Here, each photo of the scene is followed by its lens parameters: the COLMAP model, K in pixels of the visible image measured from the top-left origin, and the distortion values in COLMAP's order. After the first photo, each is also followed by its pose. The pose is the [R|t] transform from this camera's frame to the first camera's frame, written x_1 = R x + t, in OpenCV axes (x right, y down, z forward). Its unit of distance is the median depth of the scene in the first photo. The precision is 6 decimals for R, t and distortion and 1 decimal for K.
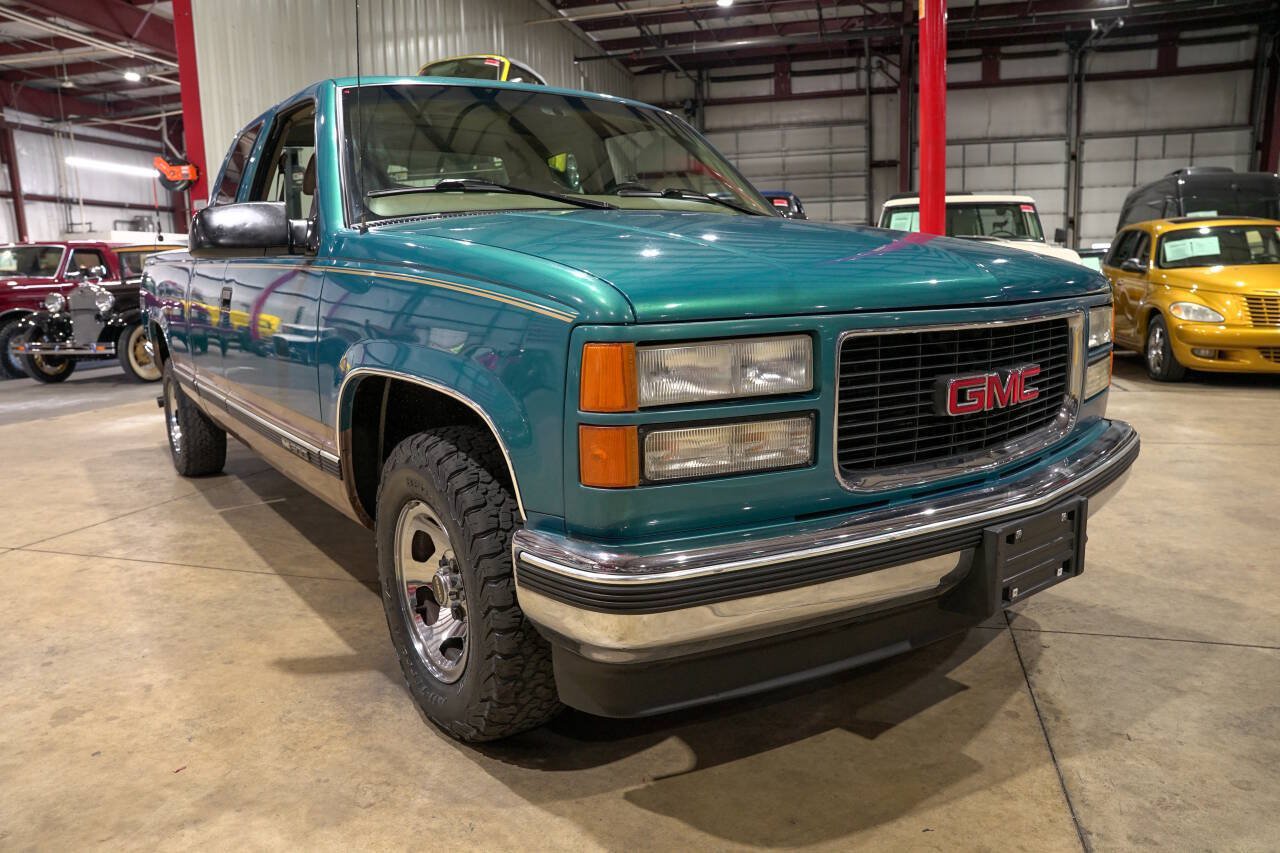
lens RADIAL K [[876.6, 0, 640.0], [0, 876.6, 426.5], [0, 0, 1]] dist [-0.141750, 0.112028]
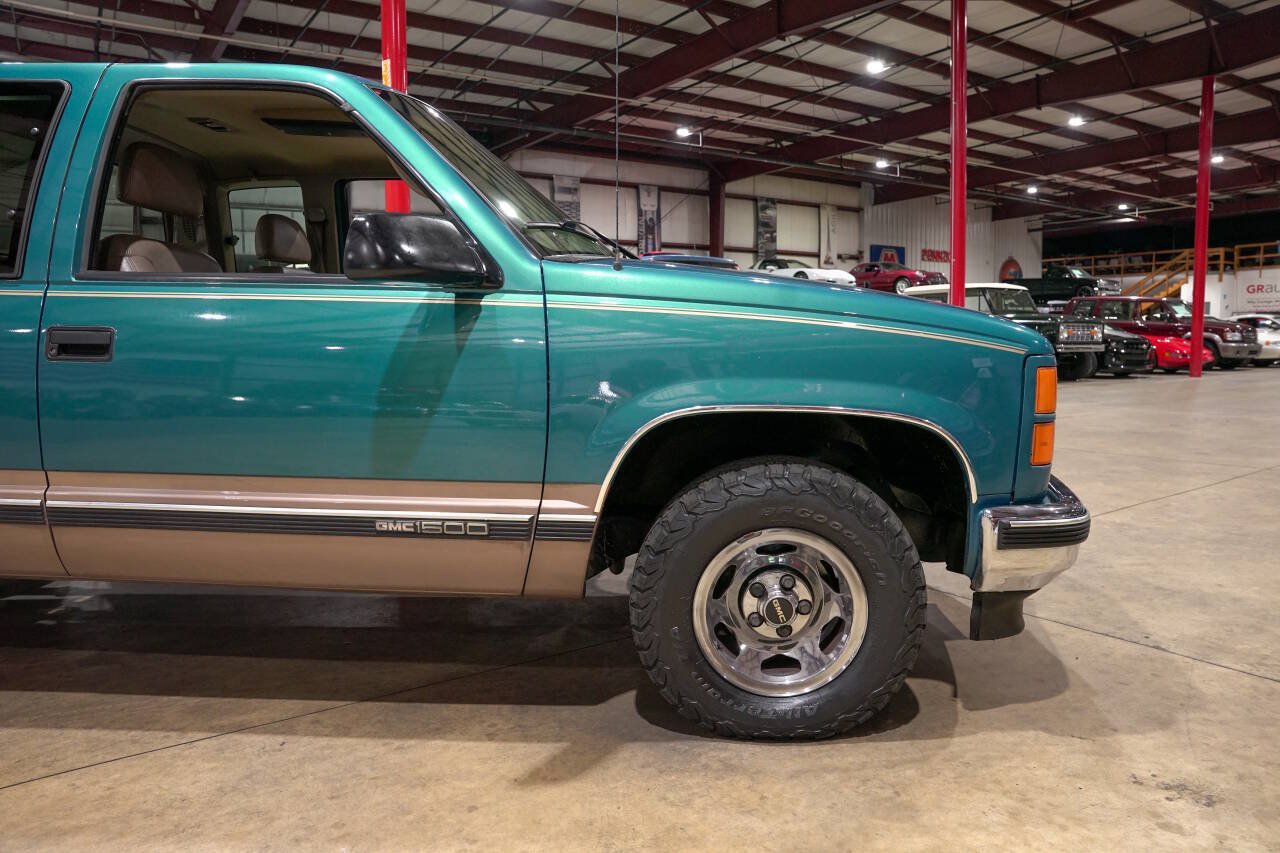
lens RADIAL K [[878.6, 0, 640.0], [0, 878.6, 426.5], [0, 0, 1]] dist [-0.141947, 0.112458]
pose [[0.635622, -0.062360, 0.769478, -1.066563], [0.120991, 0.992462, -0.019513, -0.033332], [-0.762461, 0.105503, 0.638375, 0.397230]]
